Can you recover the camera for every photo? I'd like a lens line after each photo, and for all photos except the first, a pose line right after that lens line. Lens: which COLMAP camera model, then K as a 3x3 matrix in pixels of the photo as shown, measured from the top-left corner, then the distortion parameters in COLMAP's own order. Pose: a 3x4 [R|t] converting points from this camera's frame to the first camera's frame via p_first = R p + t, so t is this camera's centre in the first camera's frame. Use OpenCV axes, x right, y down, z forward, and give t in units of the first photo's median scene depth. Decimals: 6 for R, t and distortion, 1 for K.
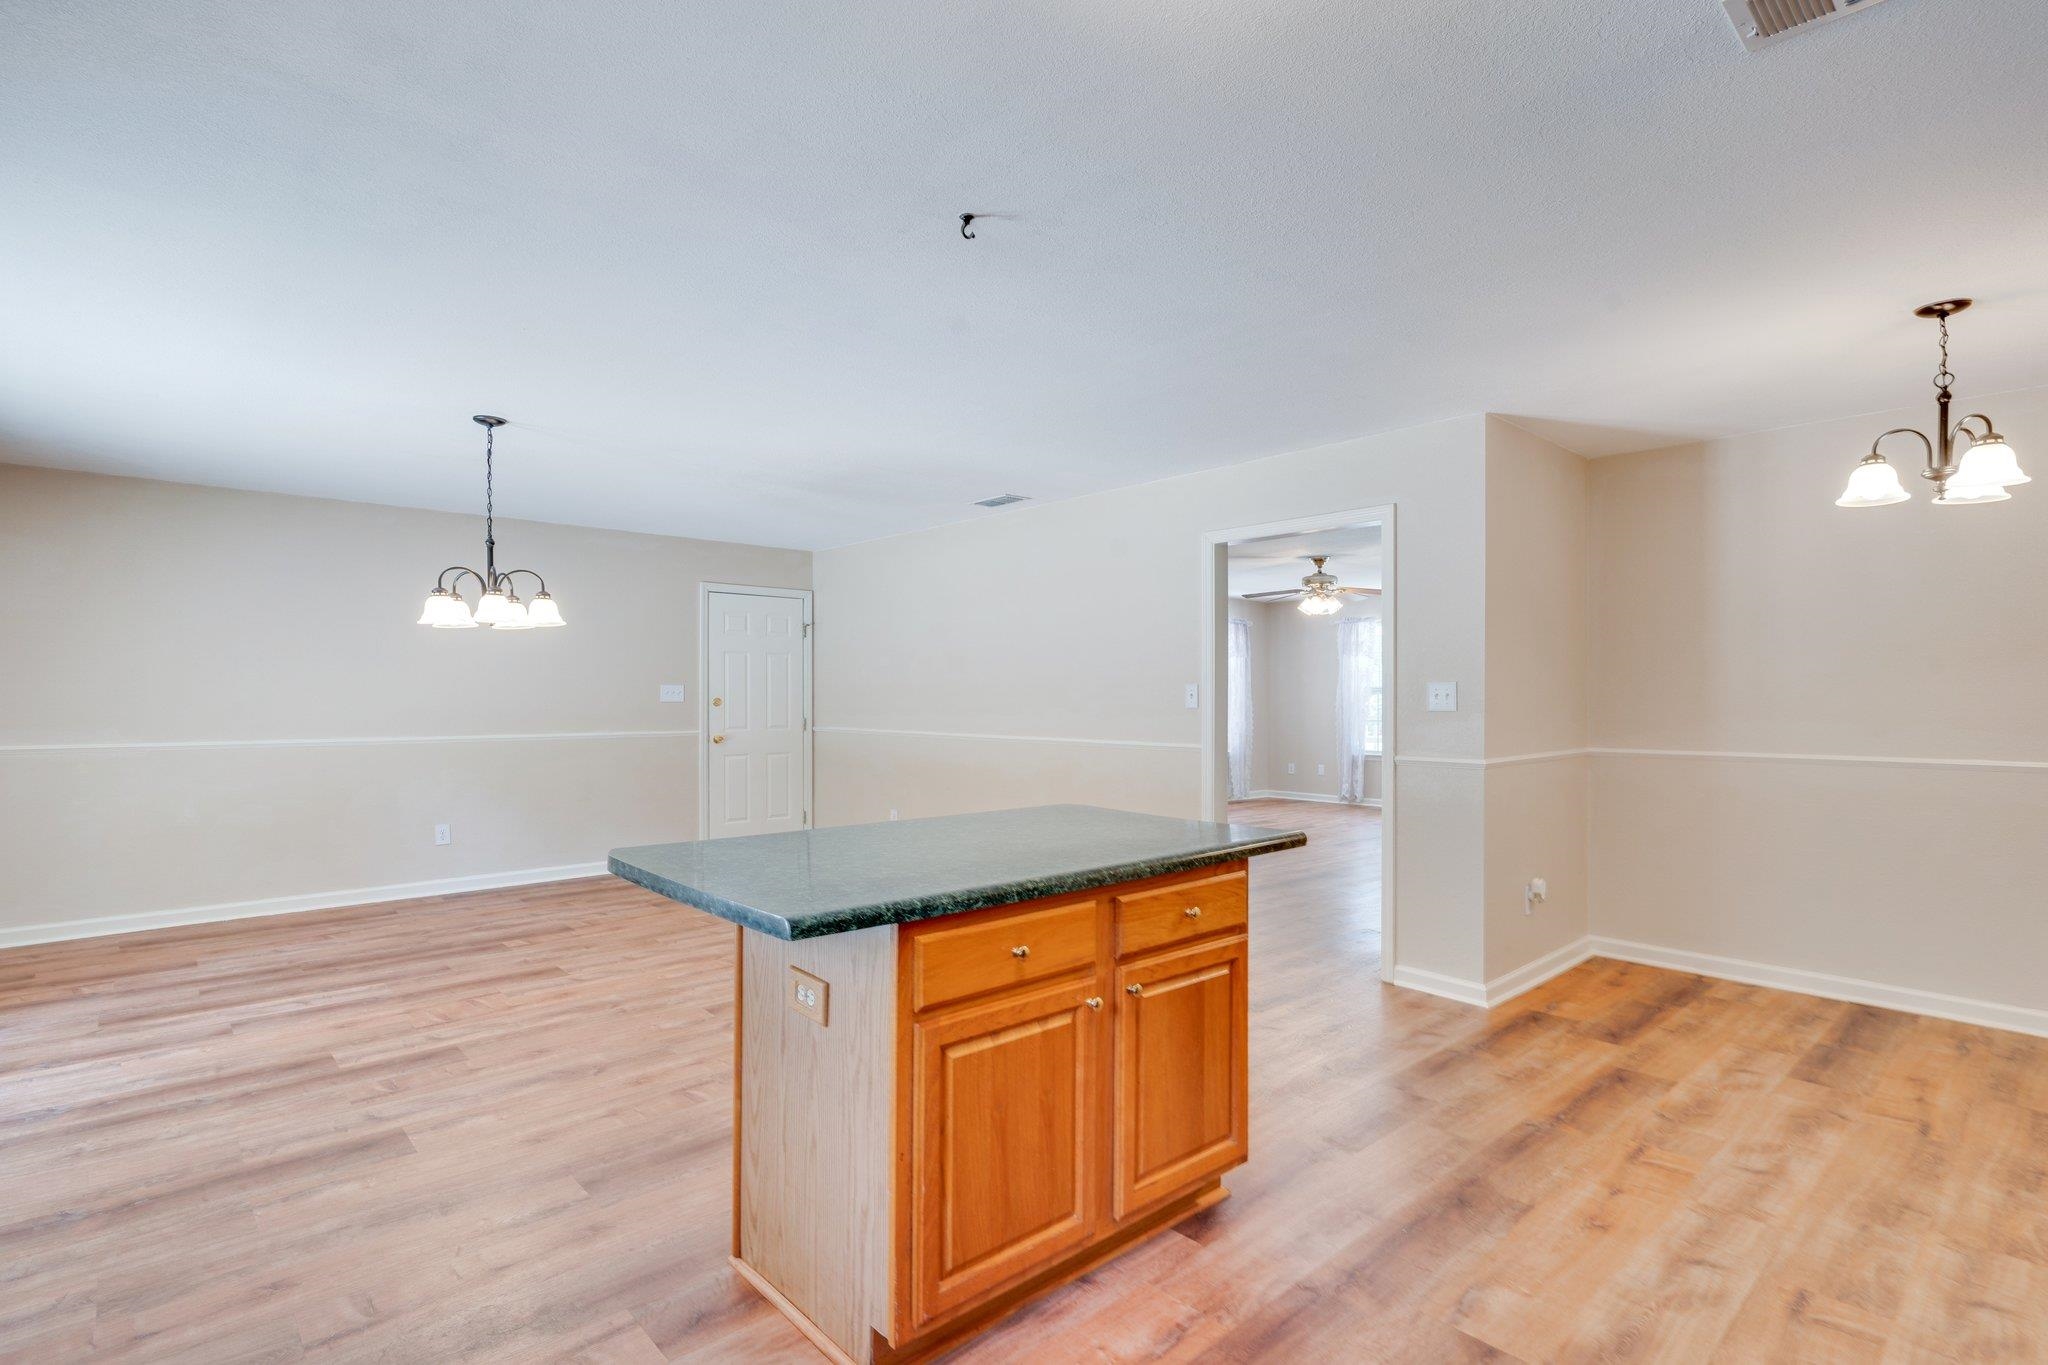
lens RADIAL K [[986.4, 0, 1012.6], [0, 986.4, 694.9], [0, 0, 1]] dist [0.001679, 0.000561]
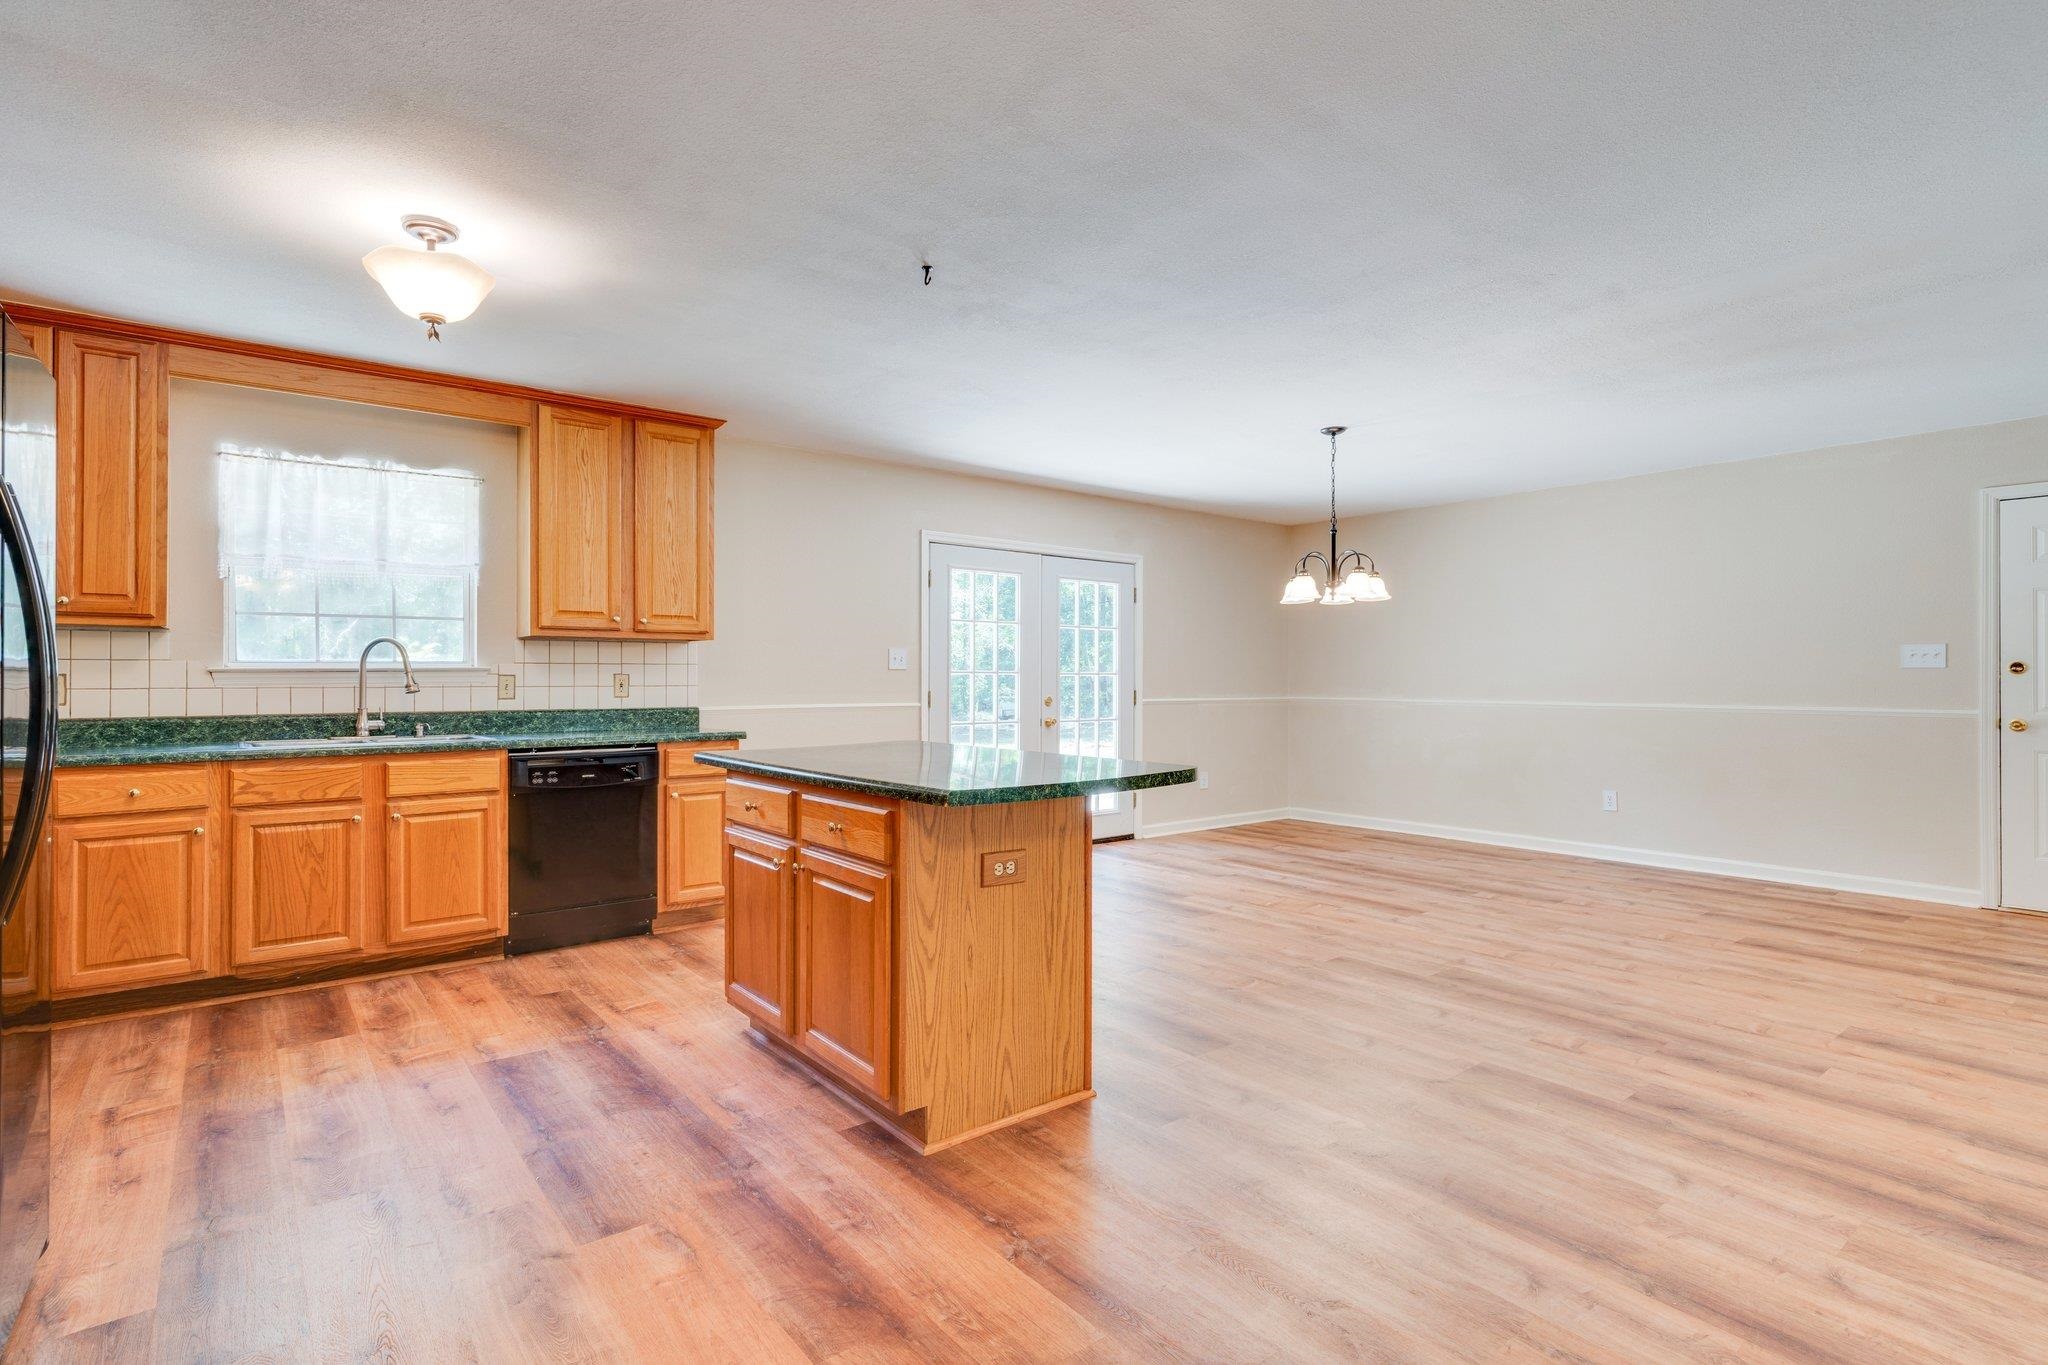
lens RADIAL K [[984.9, 0, 1014.8], [0, 984.9, 674.1], [0, 0, 1]] dist [-0.000419, 0.000102]
pose [[-0.063773, -0.006081, -0.997946, 0.731964], [-0.000128, 0.999981, -0.006085, 0.029308], [0.997964, -0.000261, -0.063772, 0.721691]]
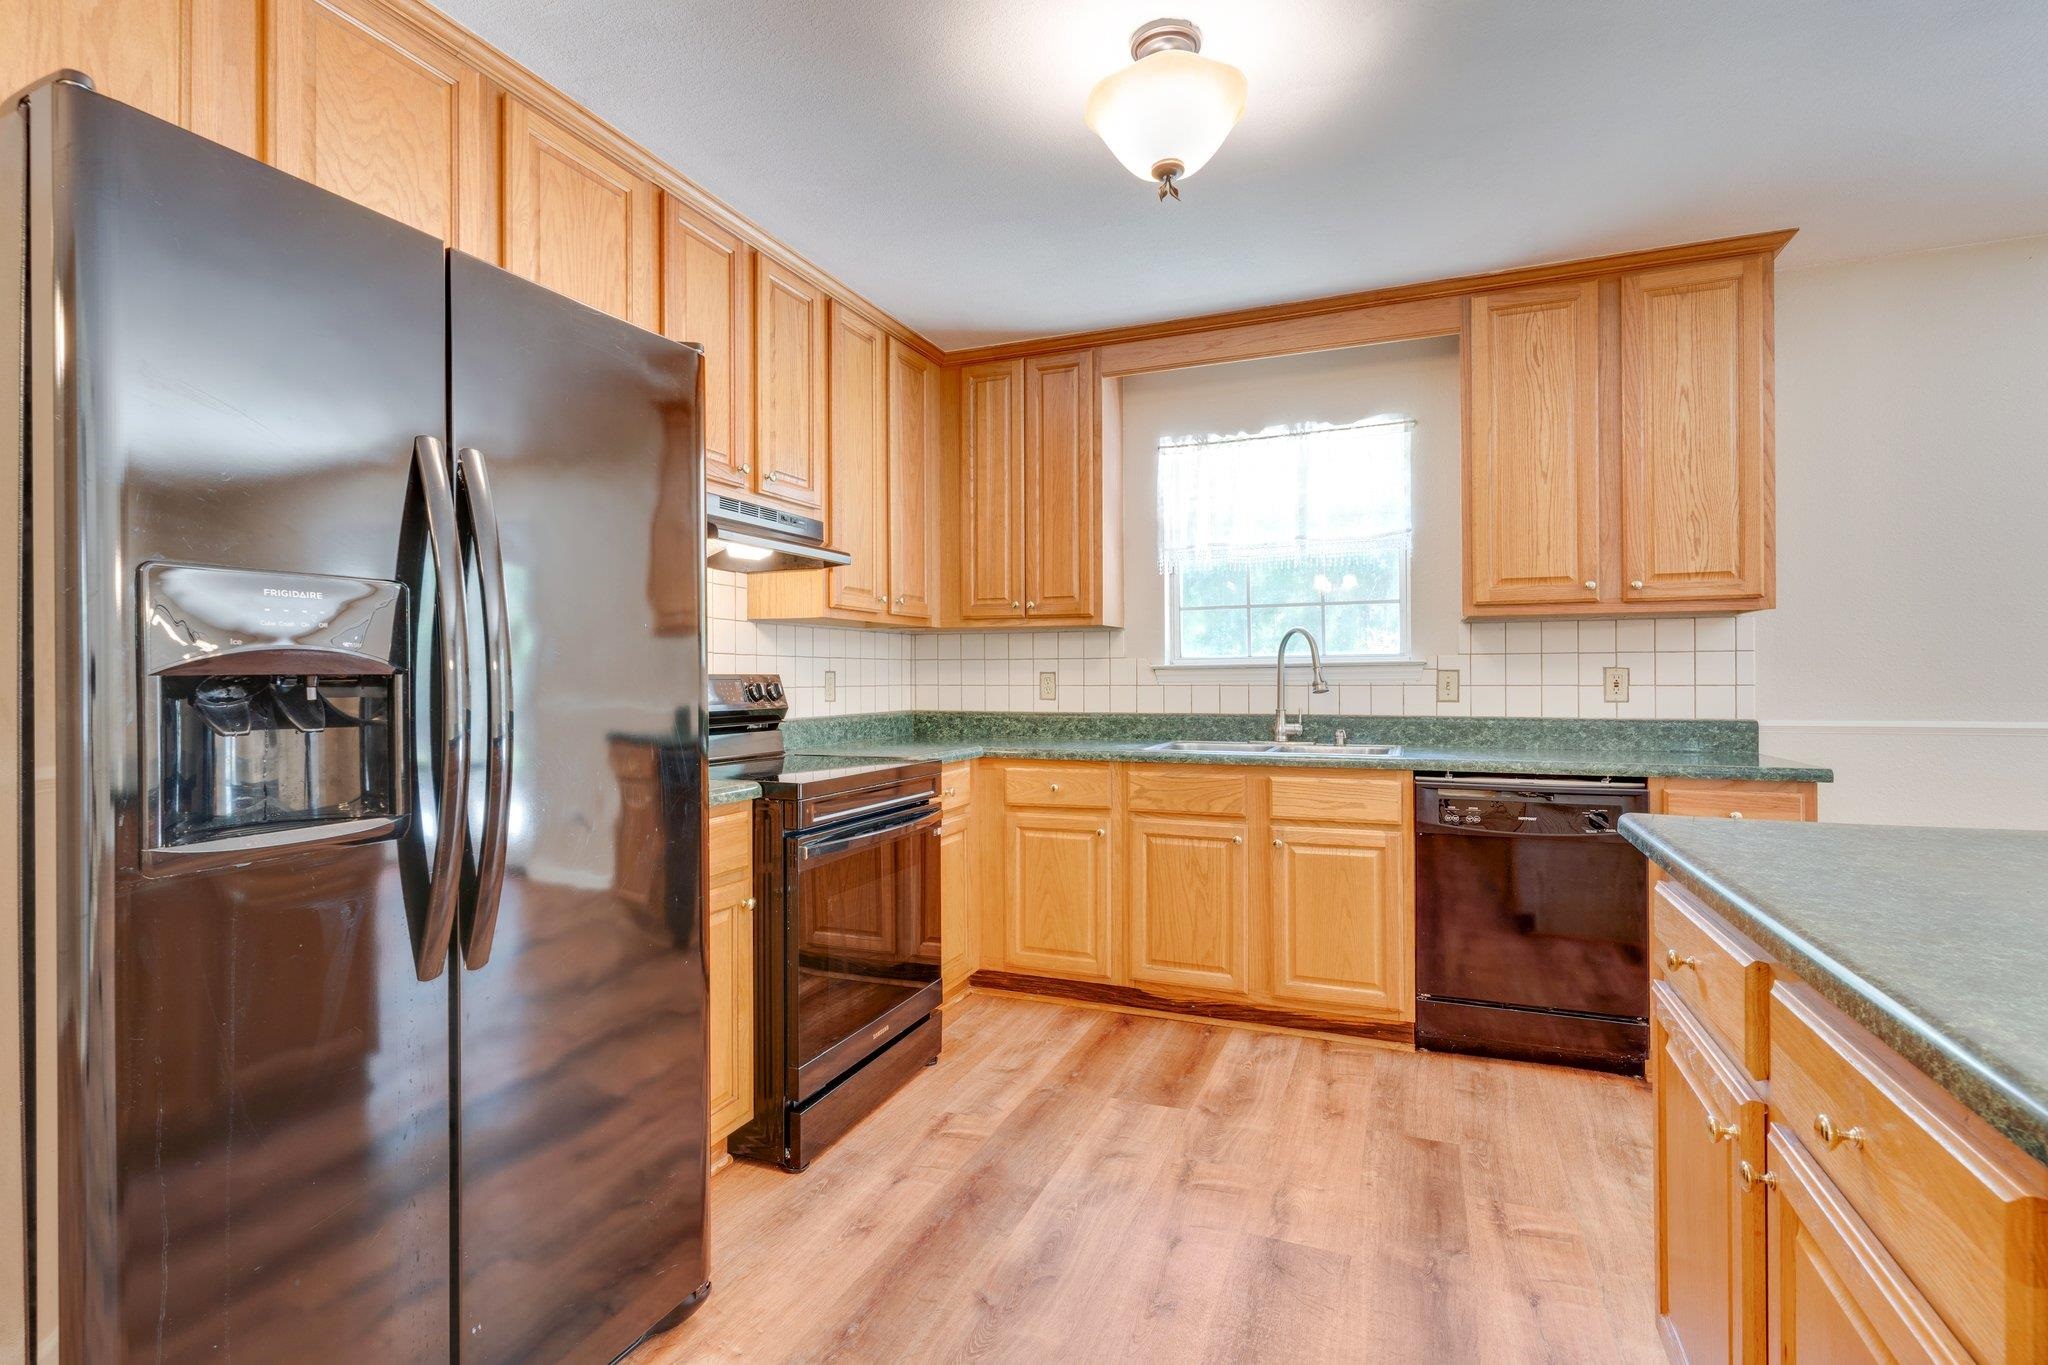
lens RADIAL K [[979.1, 0, 1018.0], [0, 979.1, 673.4], [0, 0, 1]] dist [0.002212, 0.000276]
pose [[-0.900406, 0.000708, -0.435050, 0.347977], [0.002393, 0.999992, -0.003325, 0.028257], [0.435044, -0.004035, -0.900400, 0.676623]]
